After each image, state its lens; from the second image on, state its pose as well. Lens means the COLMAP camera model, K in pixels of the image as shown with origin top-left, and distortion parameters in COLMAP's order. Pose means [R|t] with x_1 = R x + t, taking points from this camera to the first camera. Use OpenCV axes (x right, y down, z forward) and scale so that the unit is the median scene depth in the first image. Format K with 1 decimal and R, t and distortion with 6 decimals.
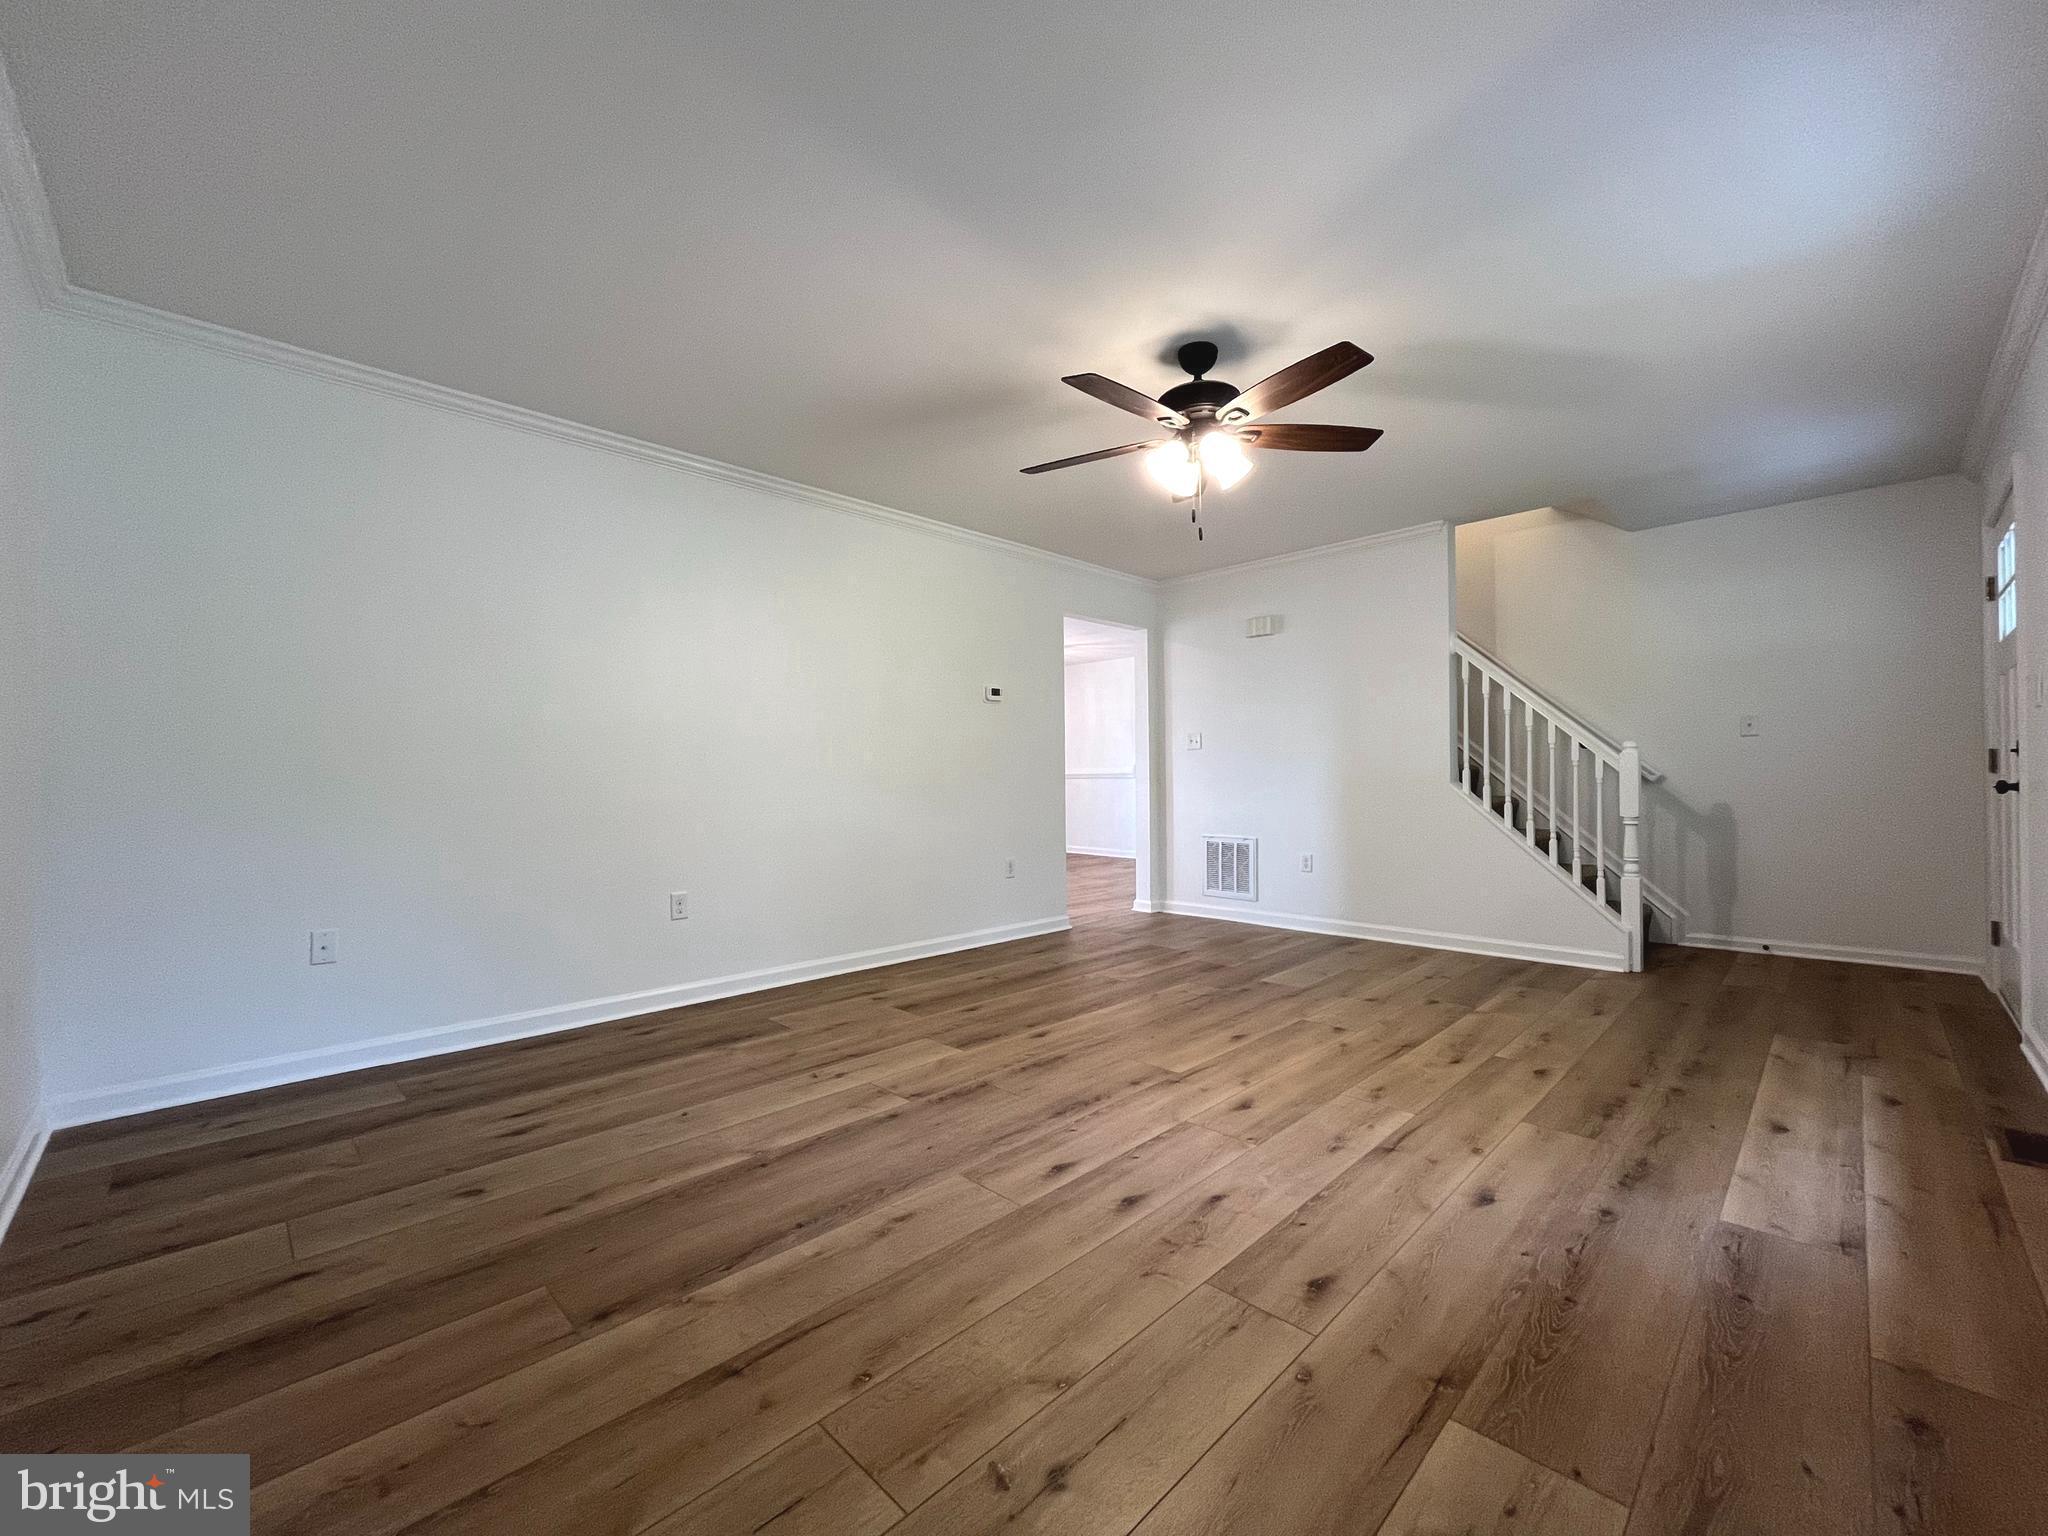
lens RADIAL K [[826.3, 0, 1028.2], [0, 826.3, 770.7], [0, 0, 1]] dist [-0.001552, -0.000708]
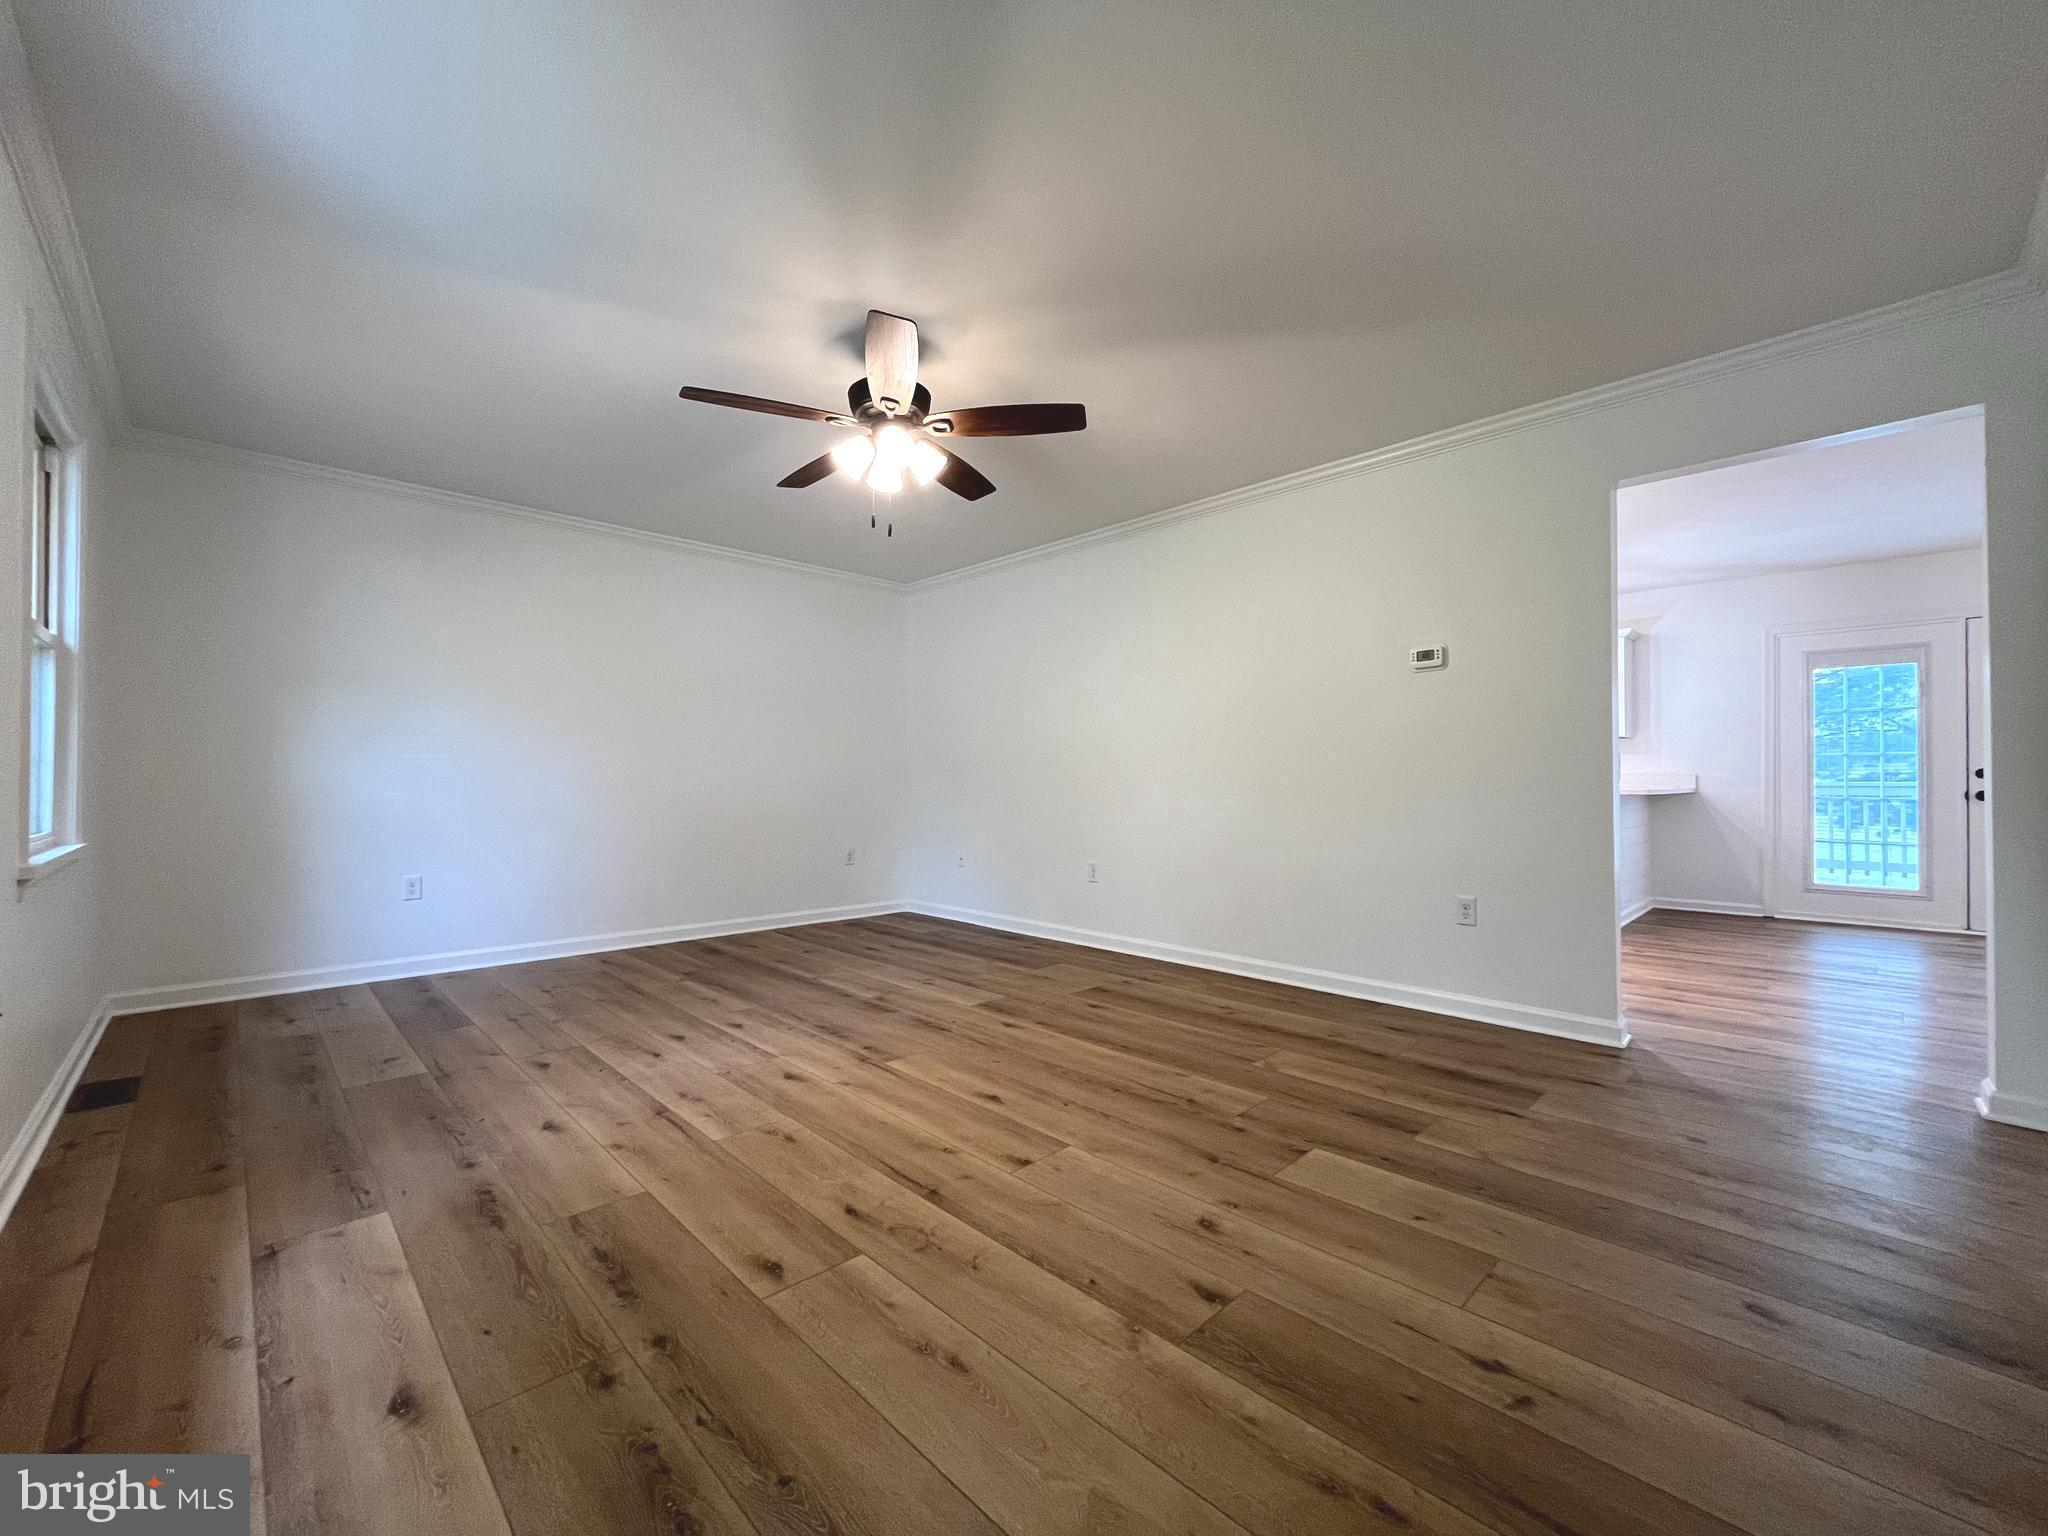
lens RADIAL K [[826.3, 0, 1028.1], [0, 826.3, 773.8], [0, 0, 1]] dist [-0.001552, -0.000708]
pose [[-0.013455, -0.001888, -0.999908, 1.353053], [0.008850, 0.999959, -0.002008, 0.004179], [0.999870, -0.008876, -0.013438, 1.323480]]
